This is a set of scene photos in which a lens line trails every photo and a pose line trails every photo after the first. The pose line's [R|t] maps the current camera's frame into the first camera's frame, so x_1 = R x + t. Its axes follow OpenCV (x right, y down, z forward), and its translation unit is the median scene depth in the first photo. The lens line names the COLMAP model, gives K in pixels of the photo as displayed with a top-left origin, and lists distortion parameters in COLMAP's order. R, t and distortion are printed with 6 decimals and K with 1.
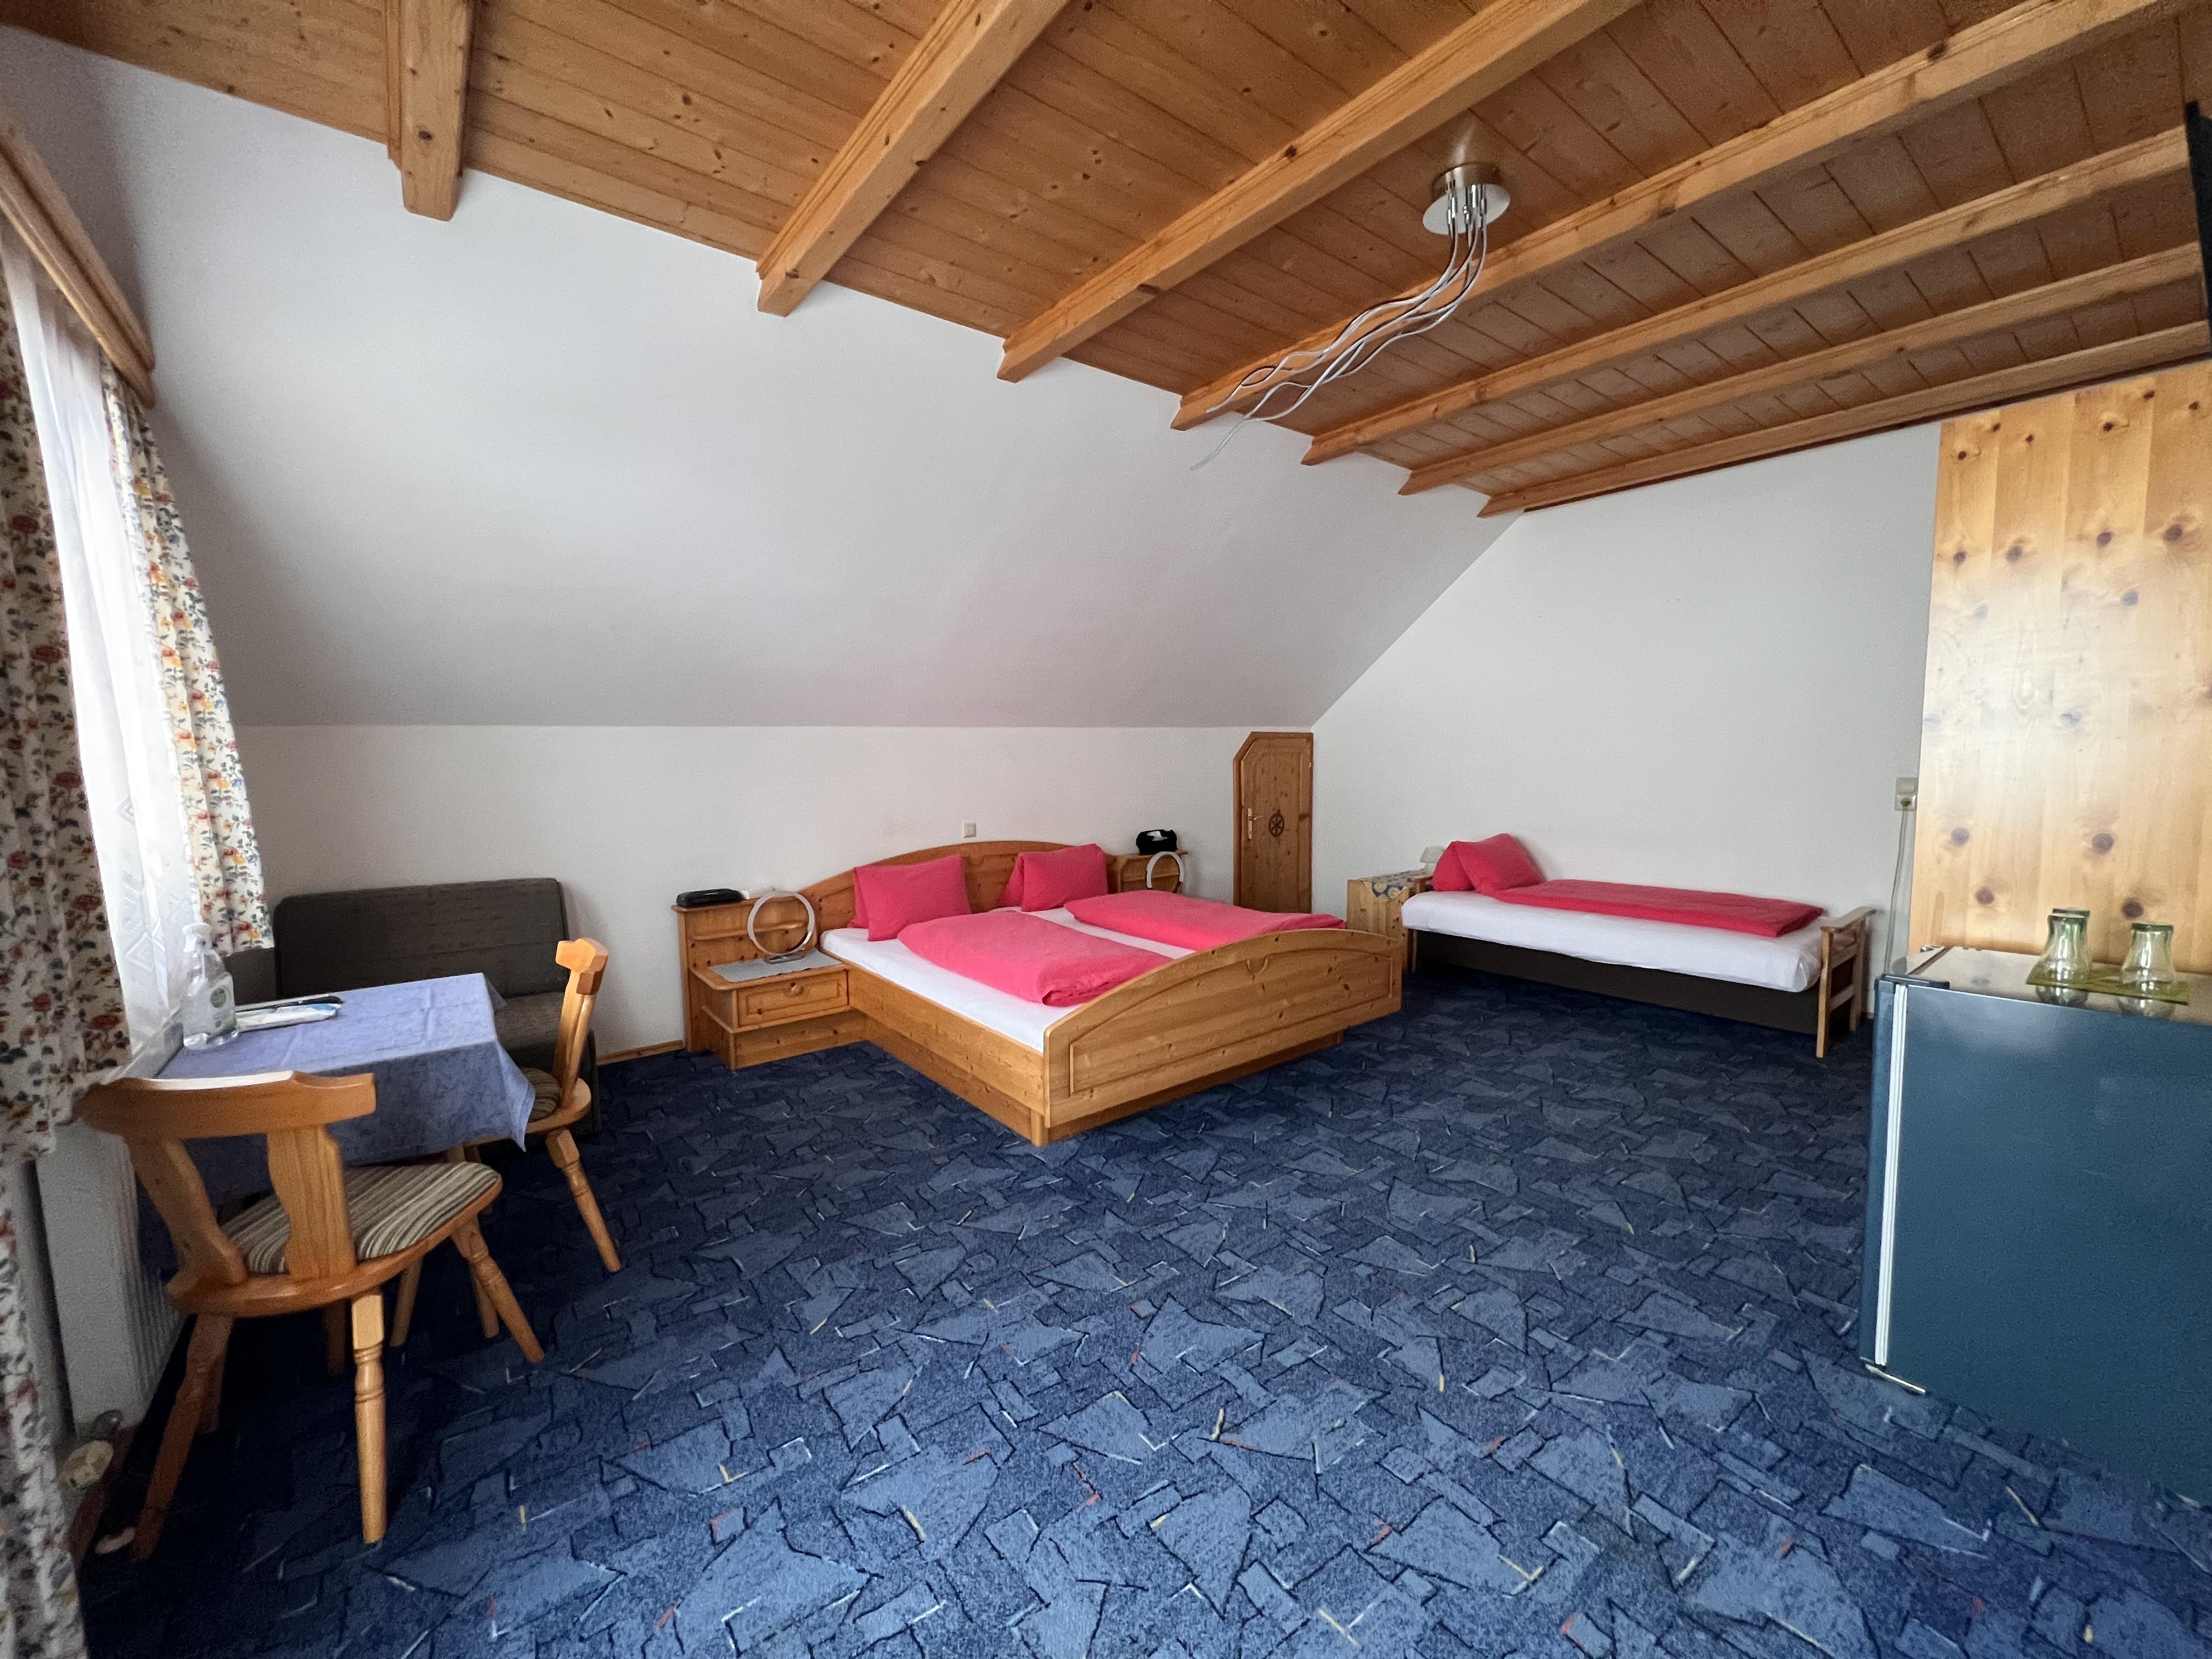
lens RADIAL K [[878.2, 0, 1100.8], [0, 878.2, 838.2], [0, 0, 1]] dist [0.001036, -0.000979]
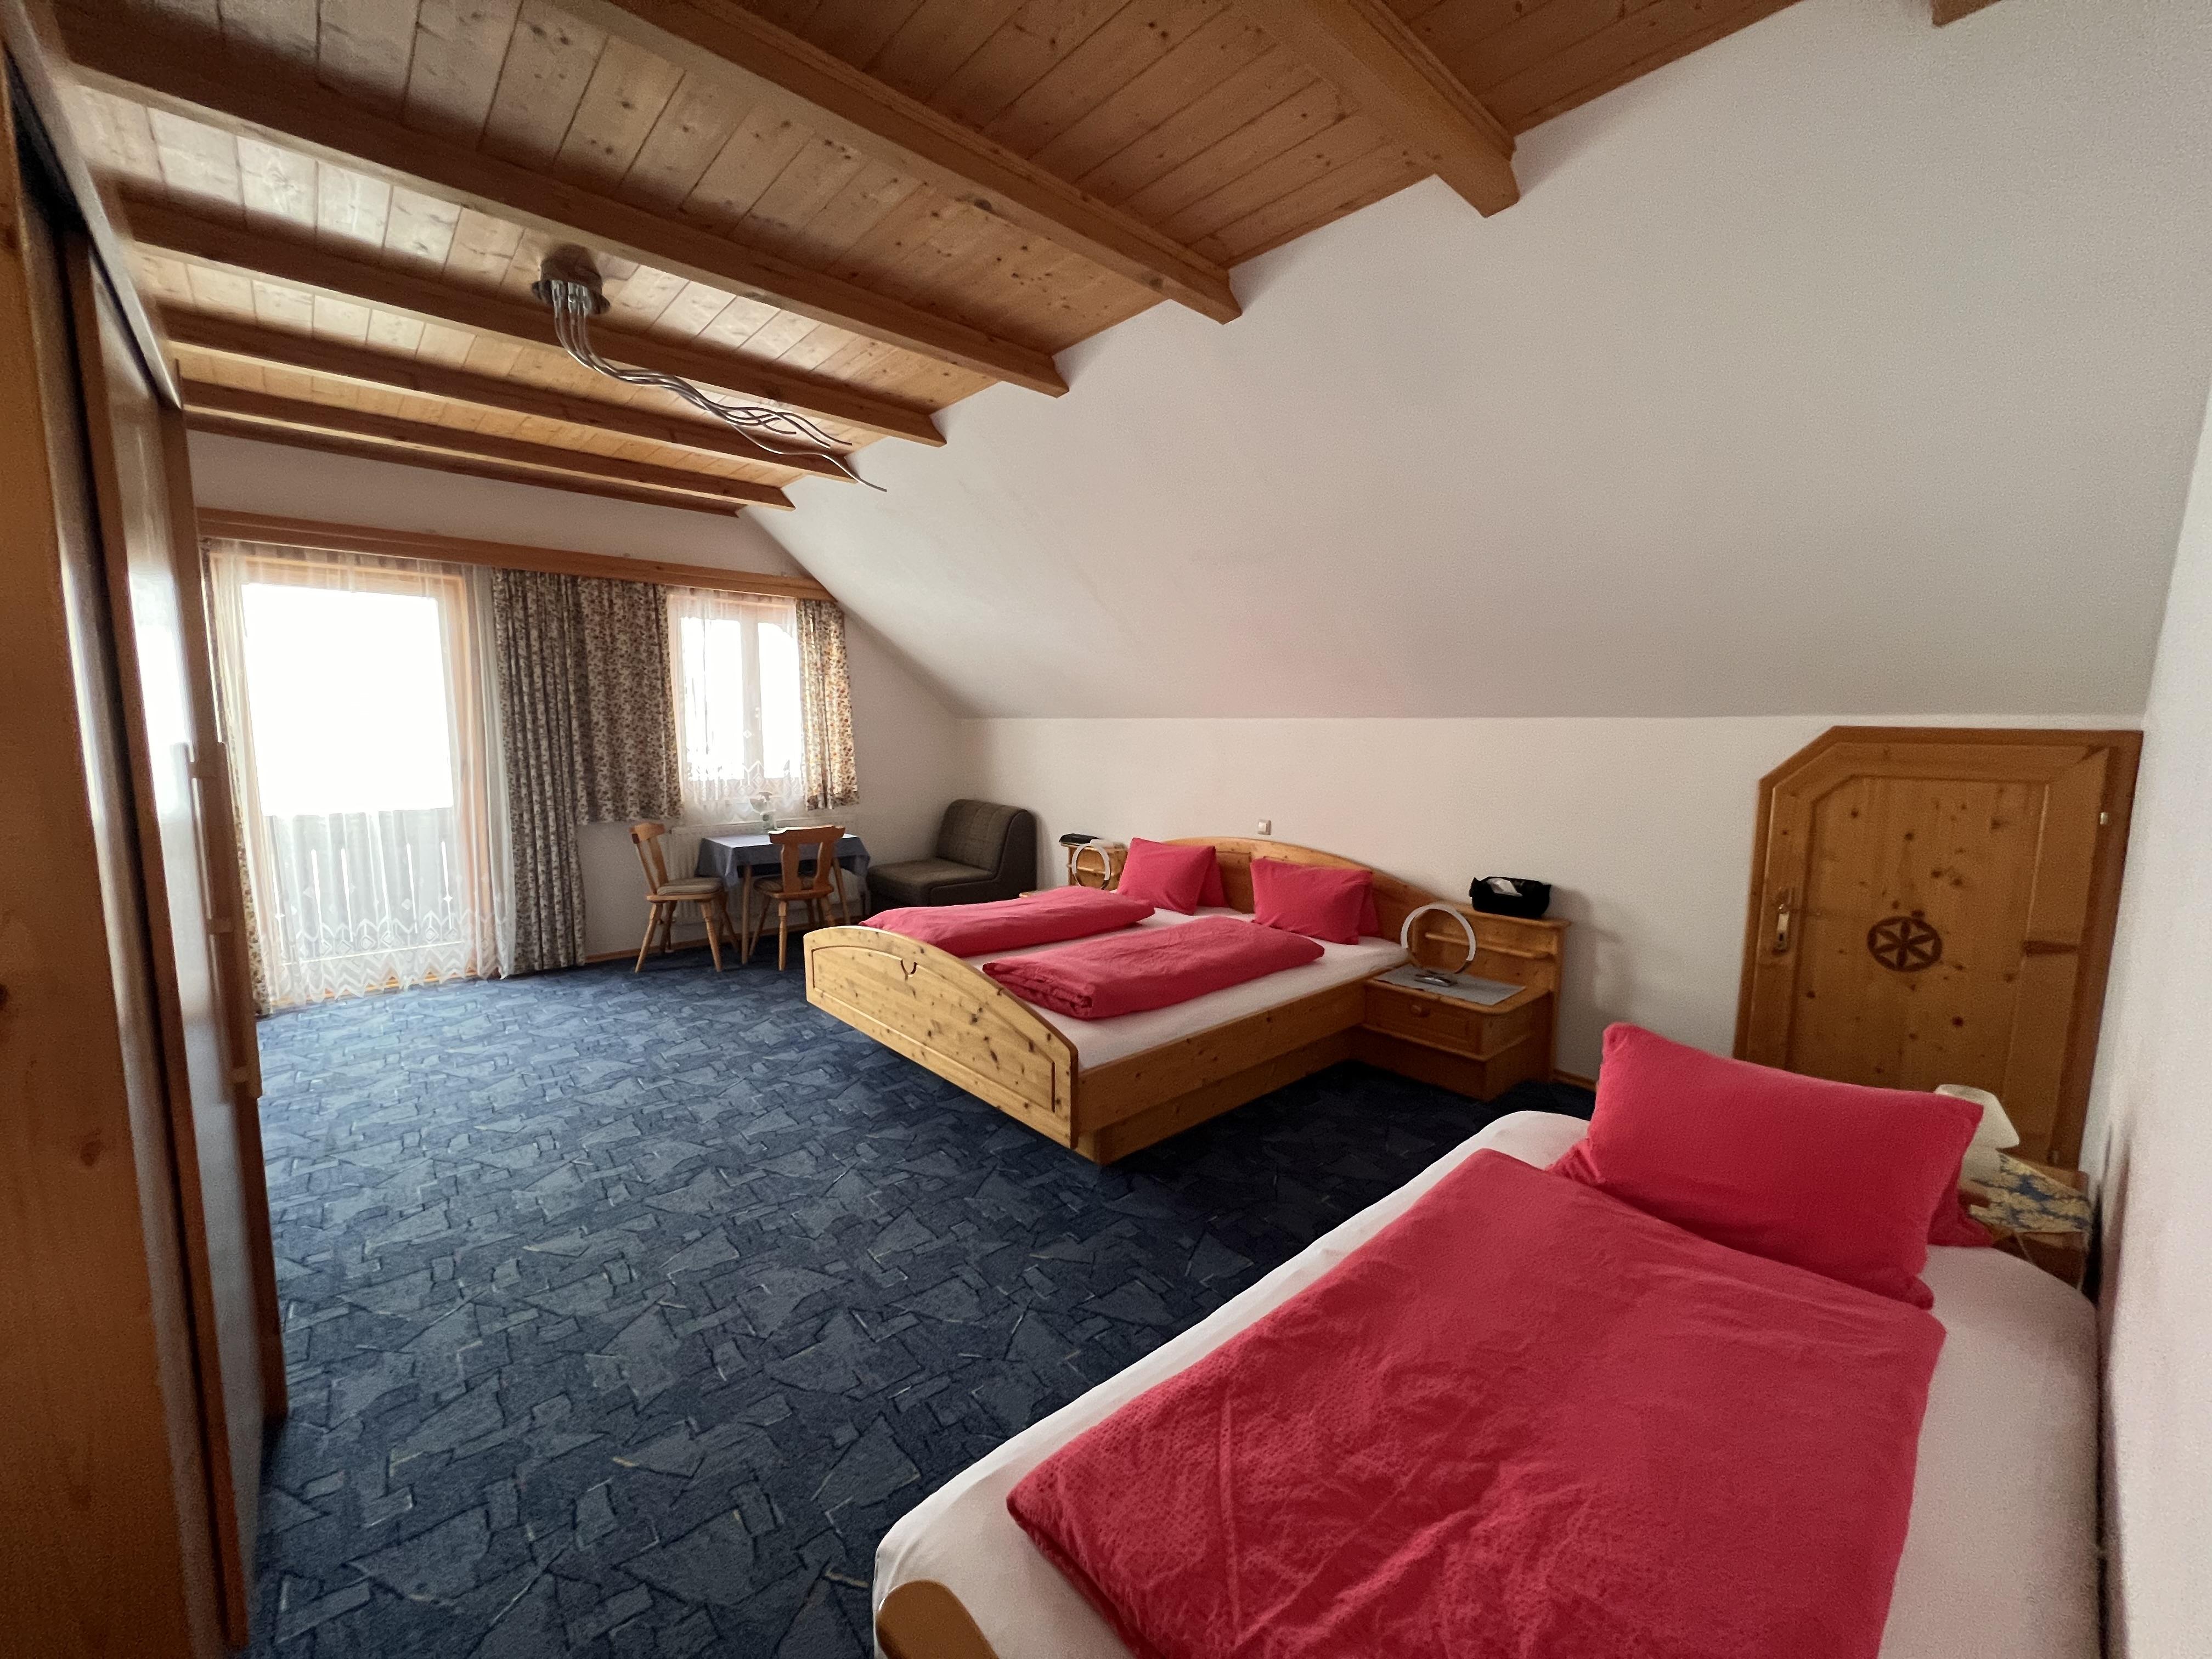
lens RADIAL K [[878.2, 0, 1101.3], [0, 878.2, 828.7], [0, 0, 1]] dist [0.001036, -0.000979]
pose [[0.069551, 0.131778, -0.988836, 1.455092], [-0.111556, 0.986047, 0.123560, -0.196793], [0.991321, 0.101717, 0.083281, 1.404316]]
